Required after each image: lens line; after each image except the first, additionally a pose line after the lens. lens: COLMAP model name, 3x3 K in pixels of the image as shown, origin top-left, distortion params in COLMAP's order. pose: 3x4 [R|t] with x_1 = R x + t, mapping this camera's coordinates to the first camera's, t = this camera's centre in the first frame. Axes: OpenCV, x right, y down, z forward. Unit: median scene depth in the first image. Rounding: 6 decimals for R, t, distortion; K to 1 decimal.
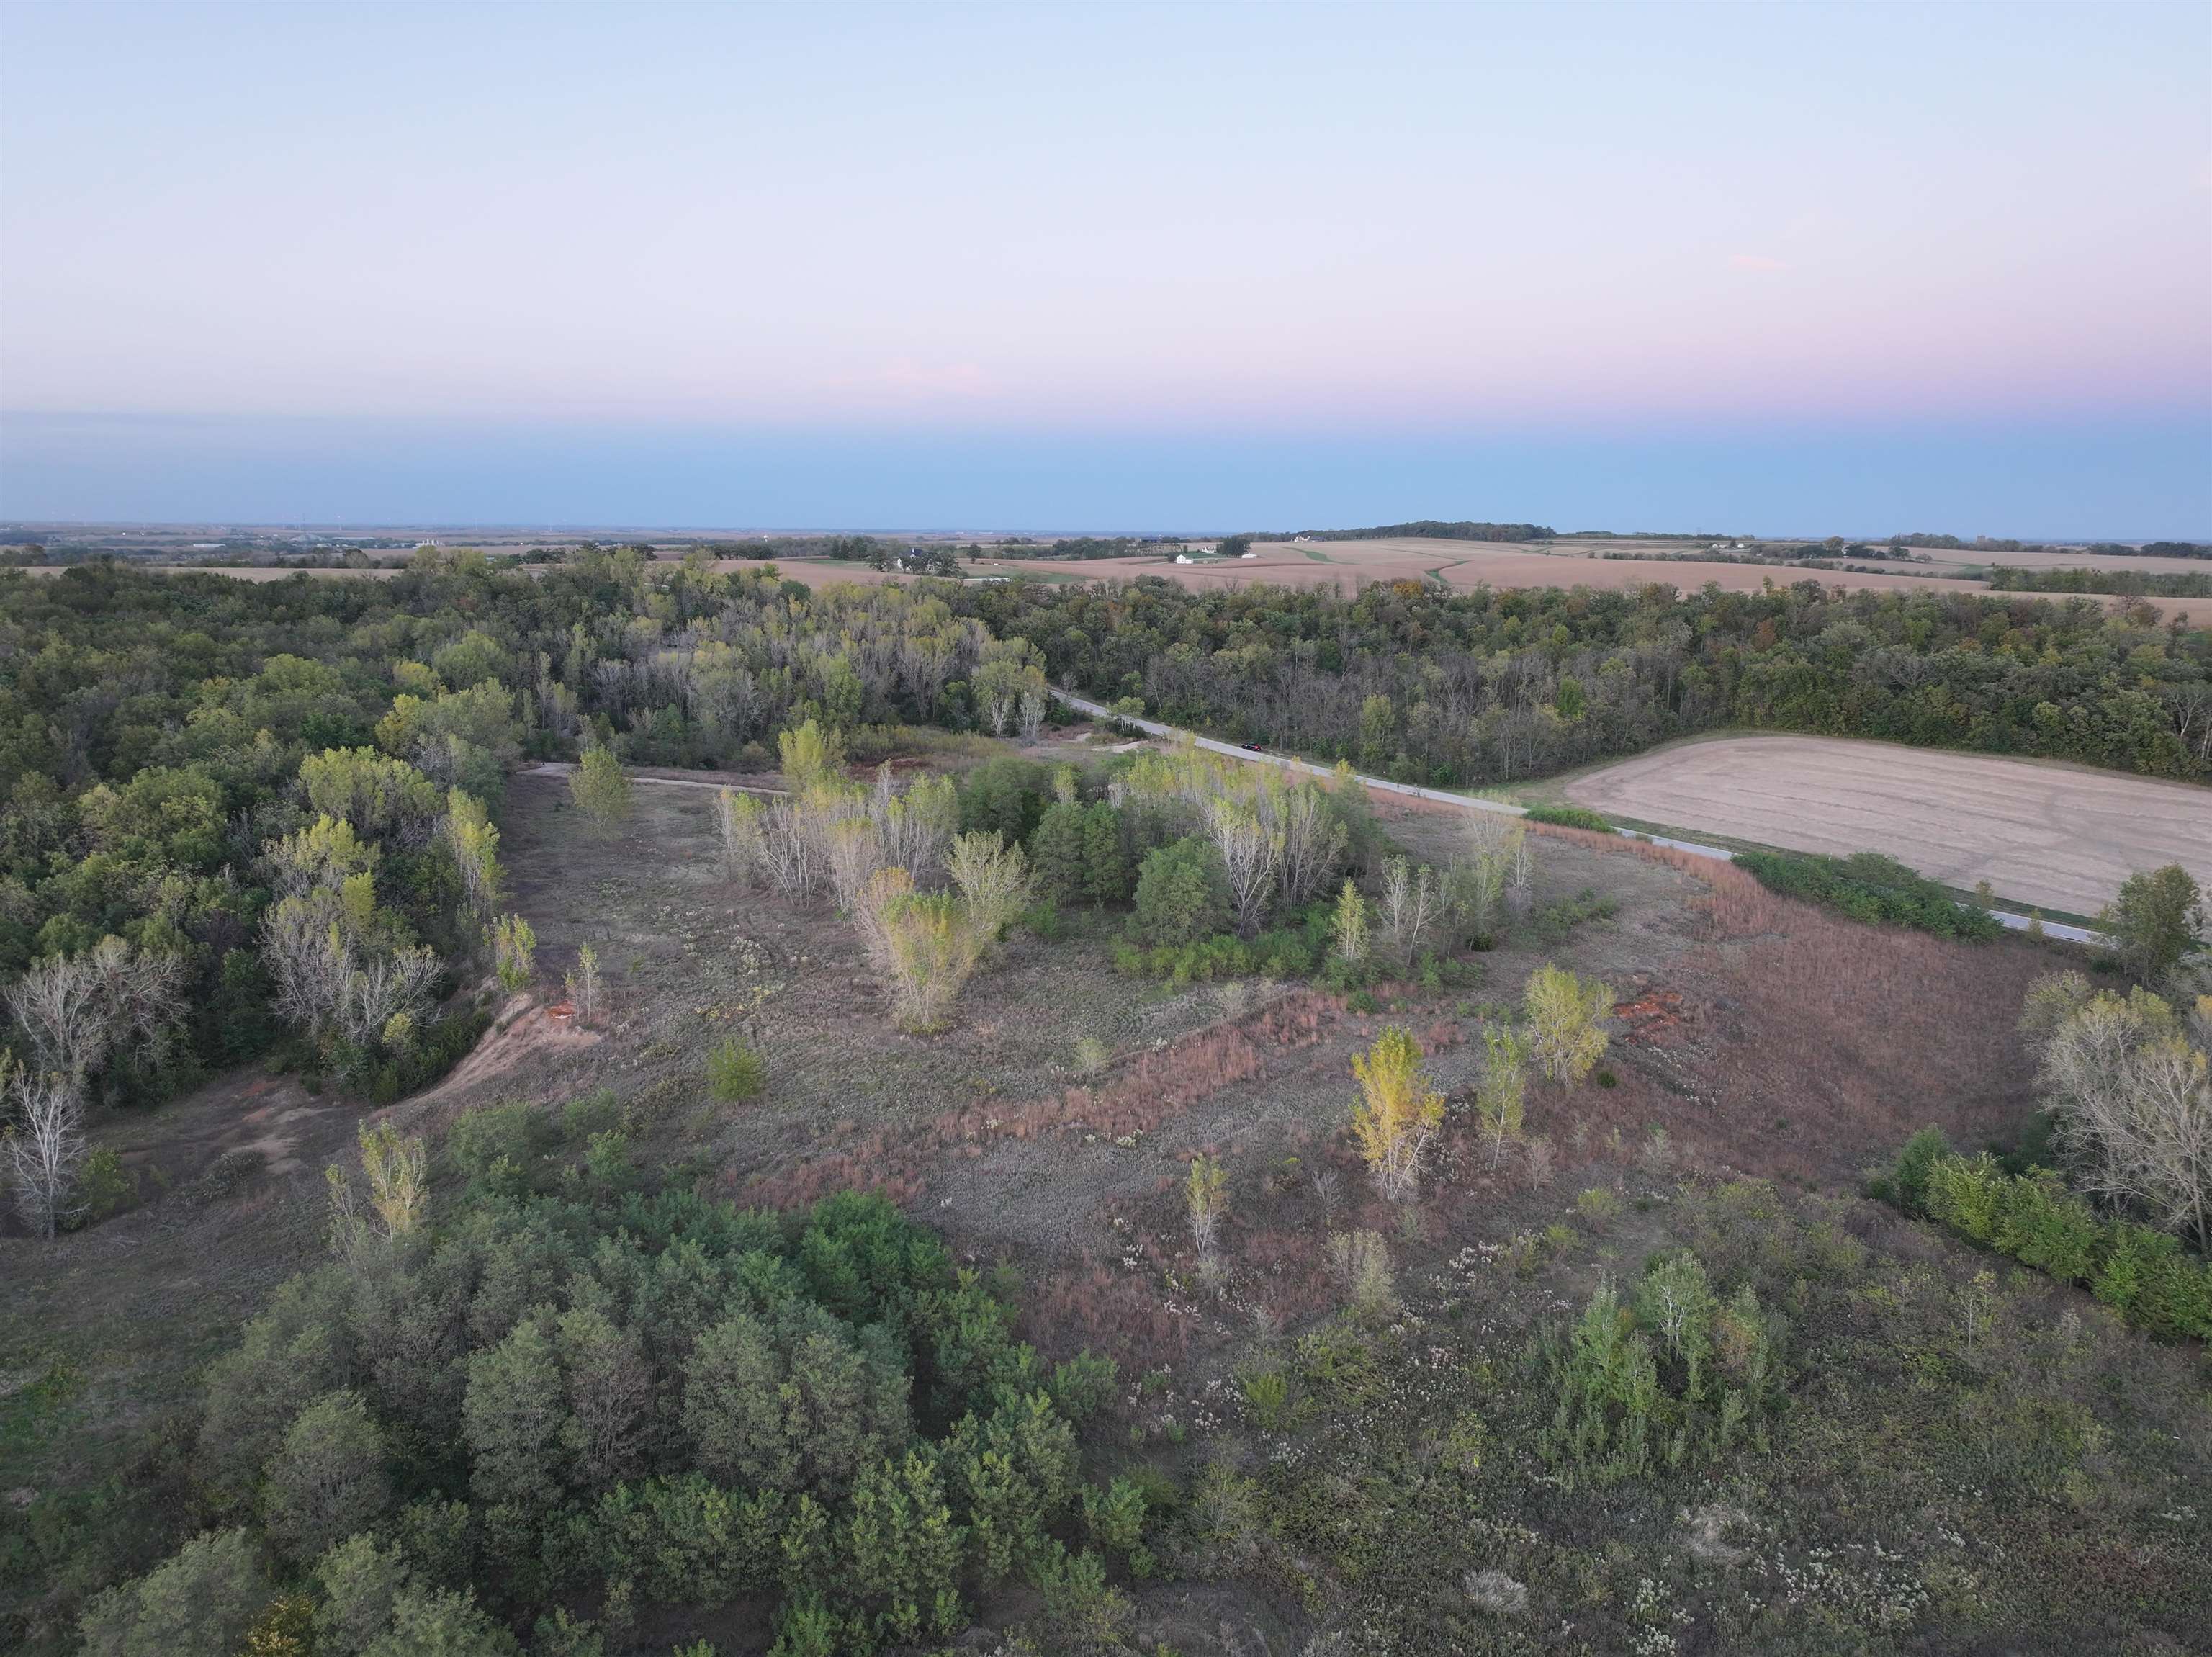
lens RADIAL K [[1553.1, 0, 1108.5], [0, 1553.1, 825.0], [0, 0, 1]] dist [-0.000200, 0.001425]
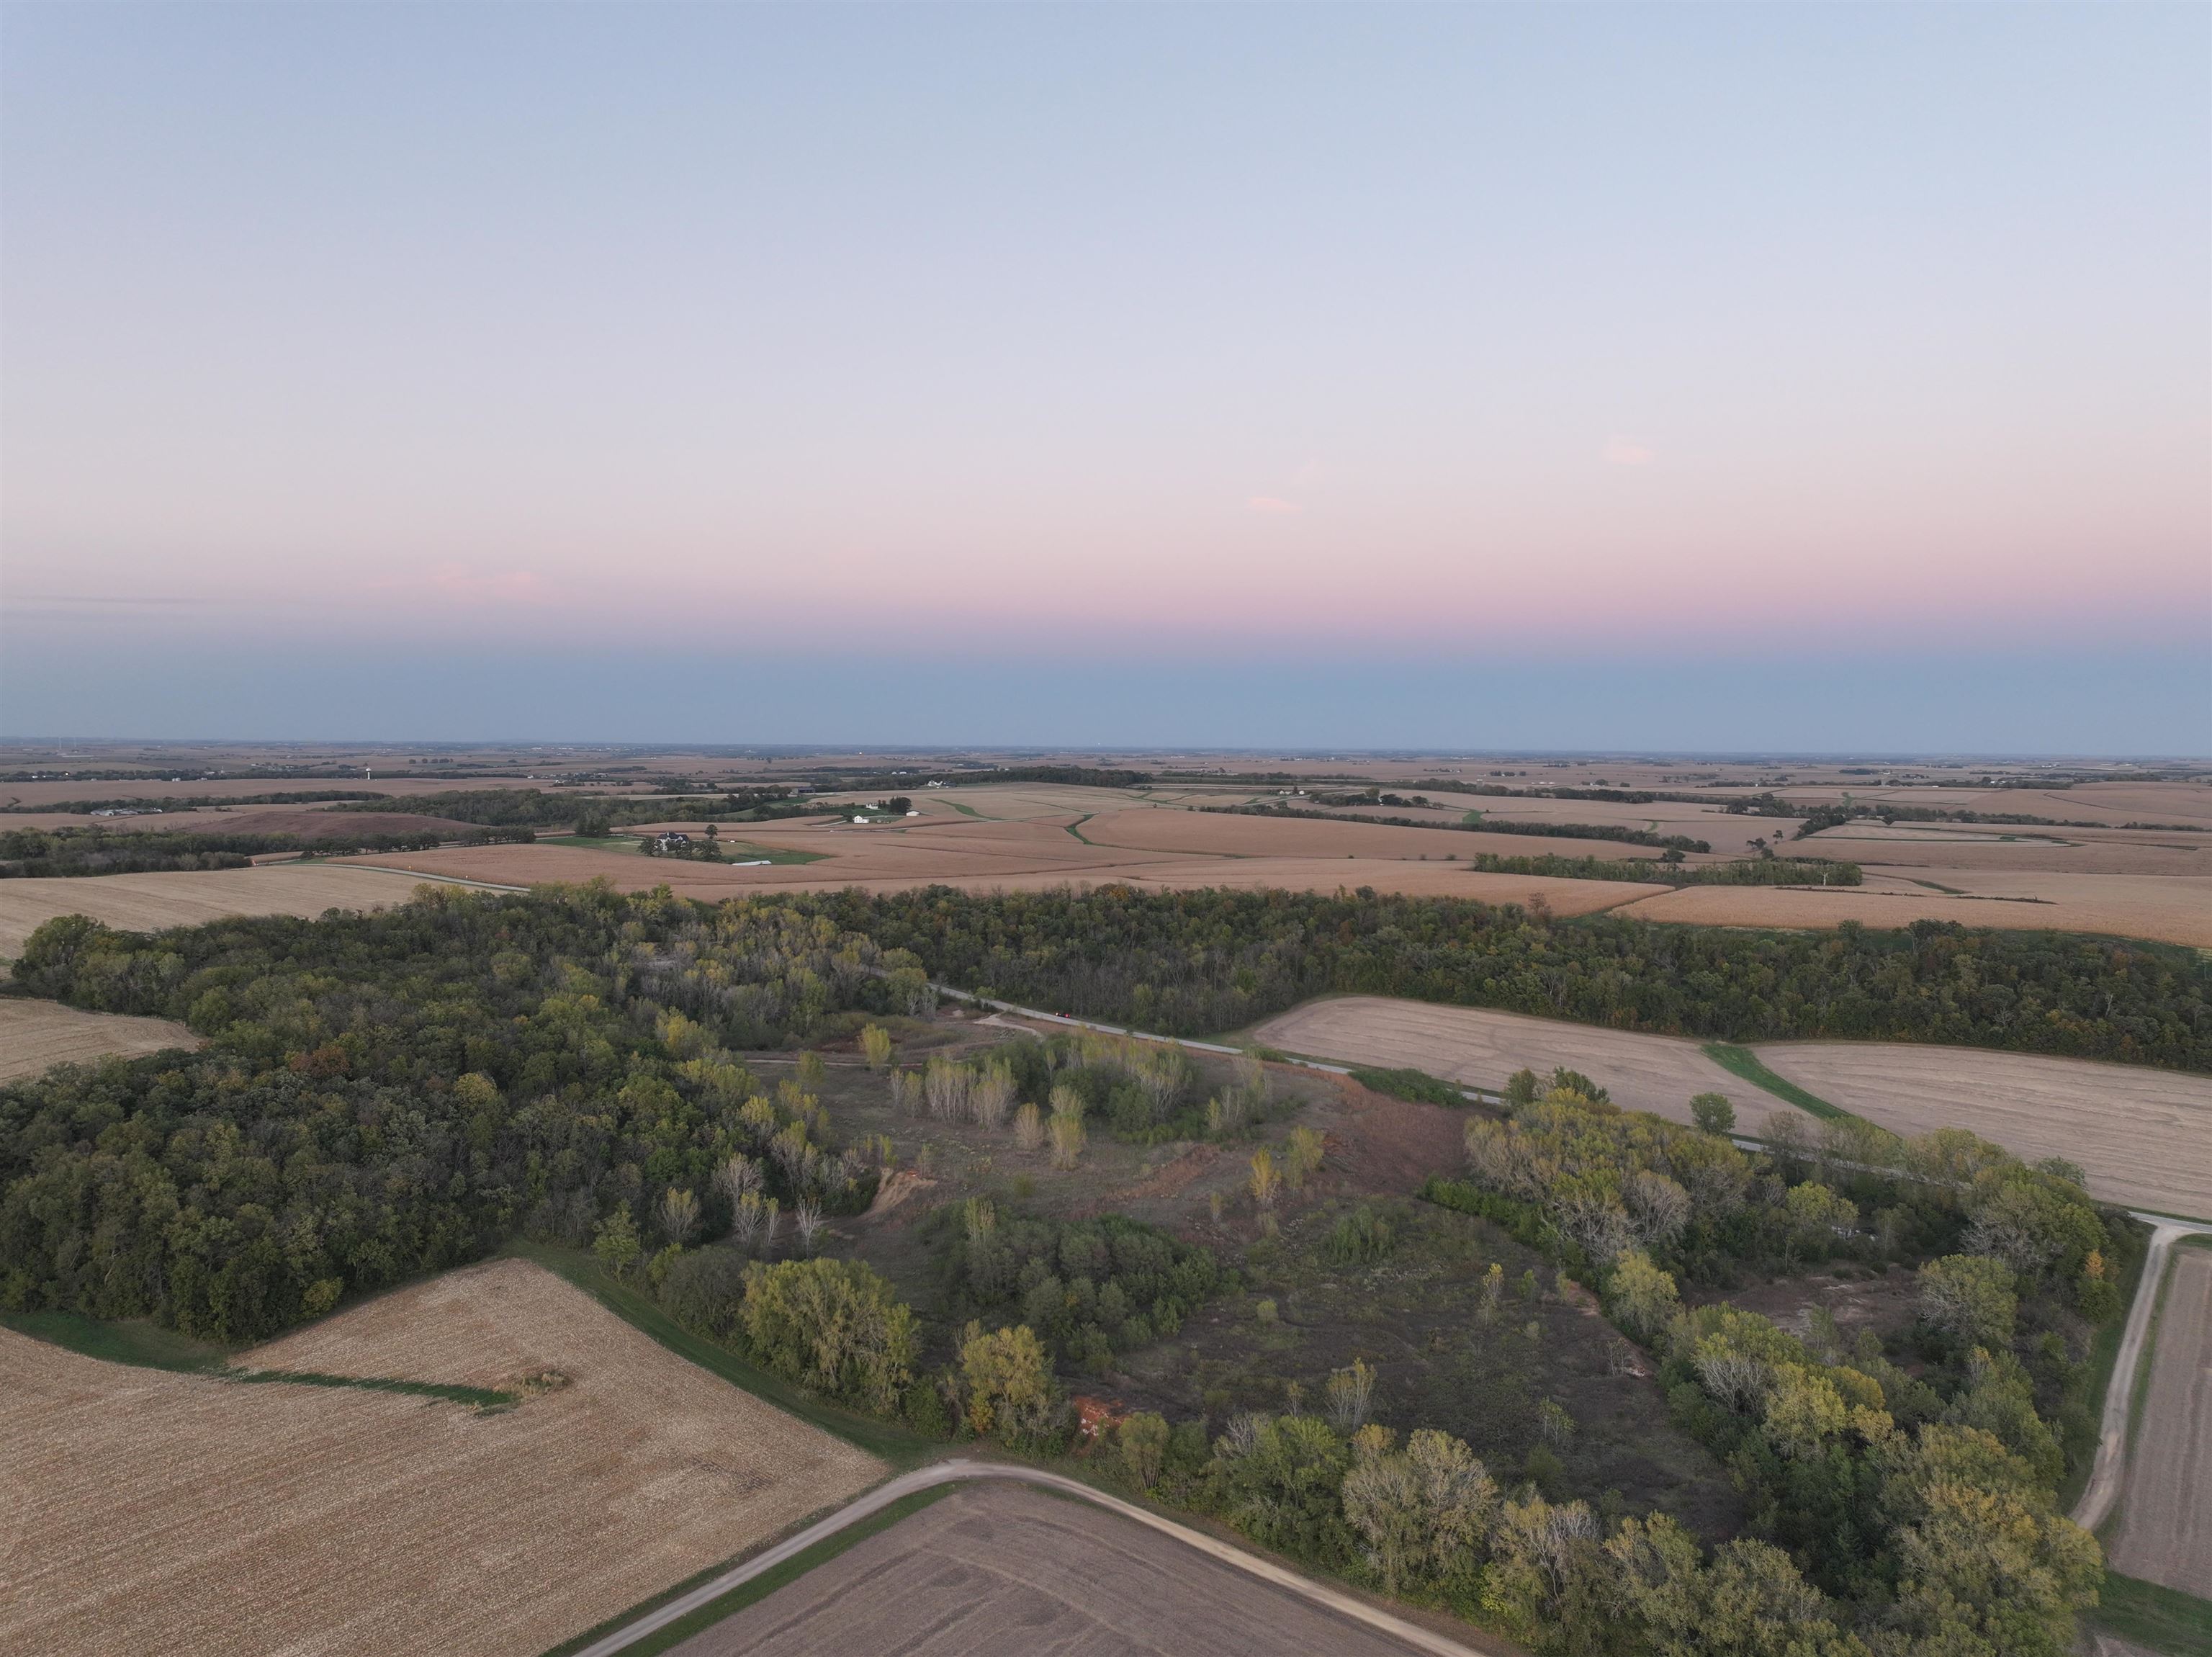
lens RADIAL K [[1553.1, 0, 1105.6], [0, 1553.1, 831.1], [0, 0, 1]] dist [-0.000200, 0.001425]
pose [[0.965516, -0.016828, 0.259801, -0.460903], [0.050068, 0.991283, -0.121862, -0.065322], [-0.255485, 0.130668, 0.957942, -0.977943]]
